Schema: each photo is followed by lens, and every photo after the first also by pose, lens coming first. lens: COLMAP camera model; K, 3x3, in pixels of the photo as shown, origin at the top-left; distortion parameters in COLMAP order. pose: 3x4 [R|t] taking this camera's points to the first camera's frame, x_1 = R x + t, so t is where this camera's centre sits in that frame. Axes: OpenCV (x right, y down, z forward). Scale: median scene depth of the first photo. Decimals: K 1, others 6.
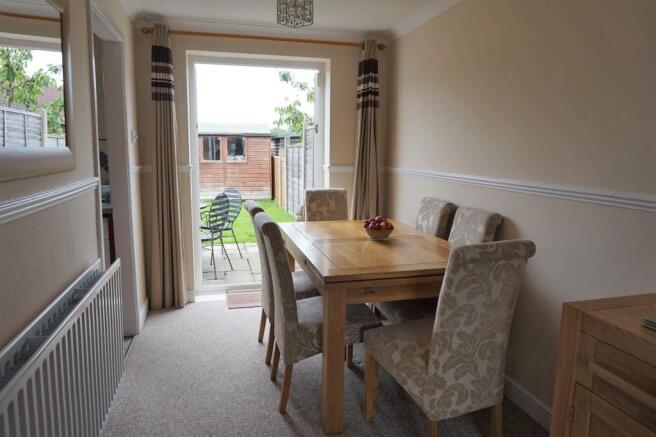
lens RADIAL K [[442.2, 0, 328.0], [0, 442.2, 218.5], [0, 0, 1]] dist [-0.046510, 0.001263]
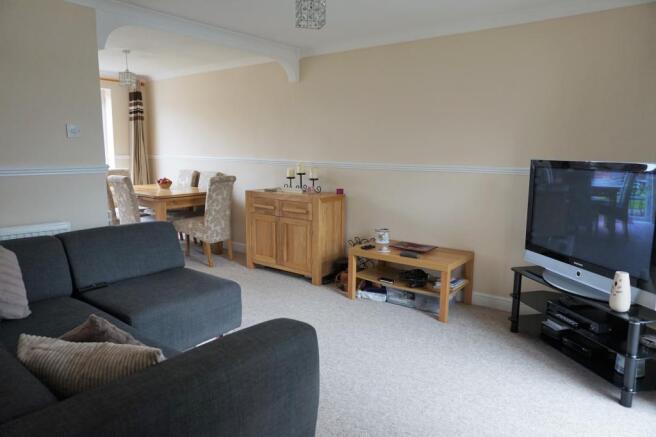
lens RADIAL K [[442.2, 0, 328.0], [0, 442.2, 218.5], [0, 0, 1]] dist [-0.046510, 0.001263]
pose [[0.794216, -0.098236, 0.599642, -0.481807], [0.090549, 0.994960, 0.043068, 0.151697], [-0.600851, 0.020092, 0.799109, -0.996081]]
